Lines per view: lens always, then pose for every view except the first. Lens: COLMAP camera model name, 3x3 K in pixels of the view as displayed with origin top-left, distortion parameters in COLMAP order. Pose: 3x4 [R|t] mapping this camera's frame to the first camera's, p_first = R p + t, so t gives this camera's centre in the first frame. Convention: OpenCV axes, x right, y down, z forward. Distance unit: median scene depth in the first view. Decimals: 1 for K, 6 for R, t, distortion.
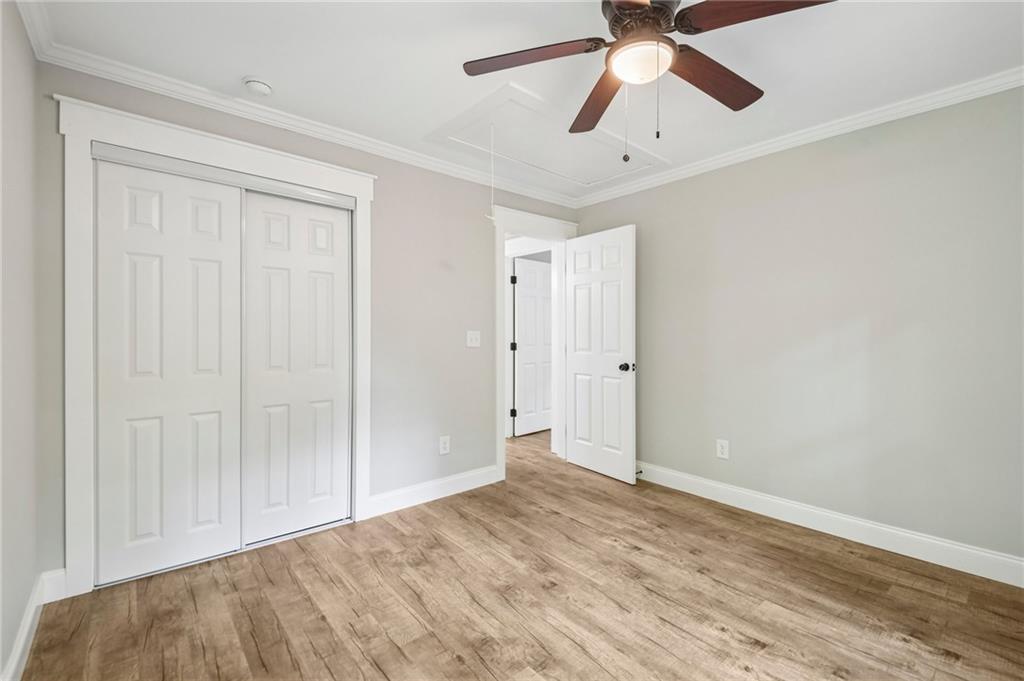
lens RADIAL K [[447.5, 0, 511.7], [0, 447.5, 335.1], [0, 0, 1]] dist [0.042996, -0.032361]
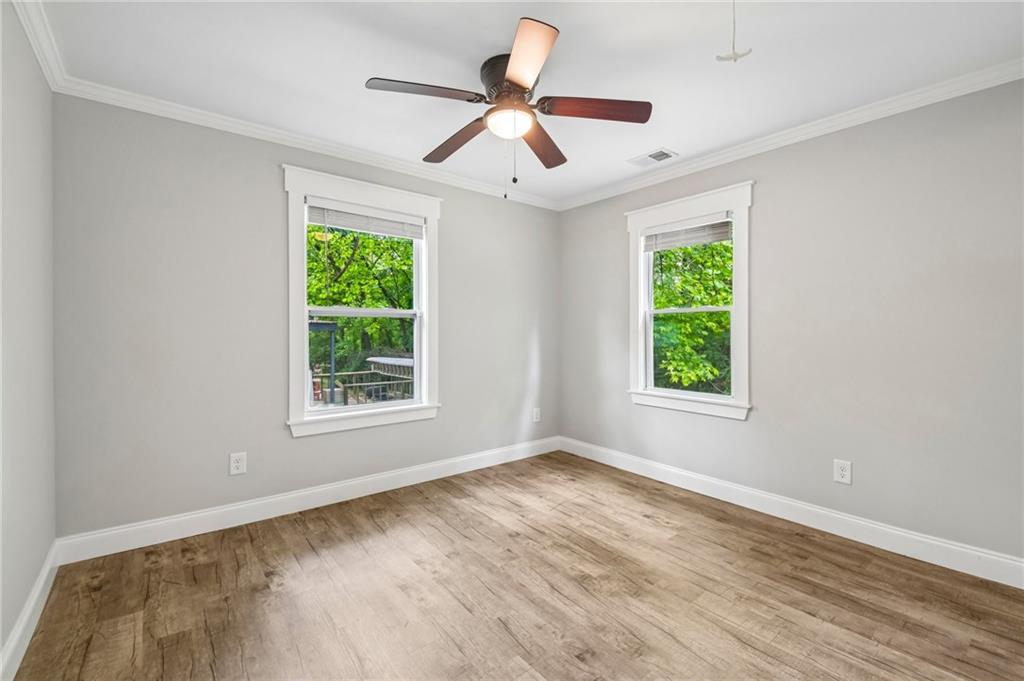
lens RADIAL K [[447.5, 0, 511.7], [0, 447.5, 335.1], [0, 0, 1]] dist [0.042996, -0.032361]
pose [[-0.999764, -0.001784, 0.021667, 0.217876], [-0.001677, 0.999986, 0.004938, 0.008536], [-0.021676, 0.004900, -0.999753, 1.993220]]
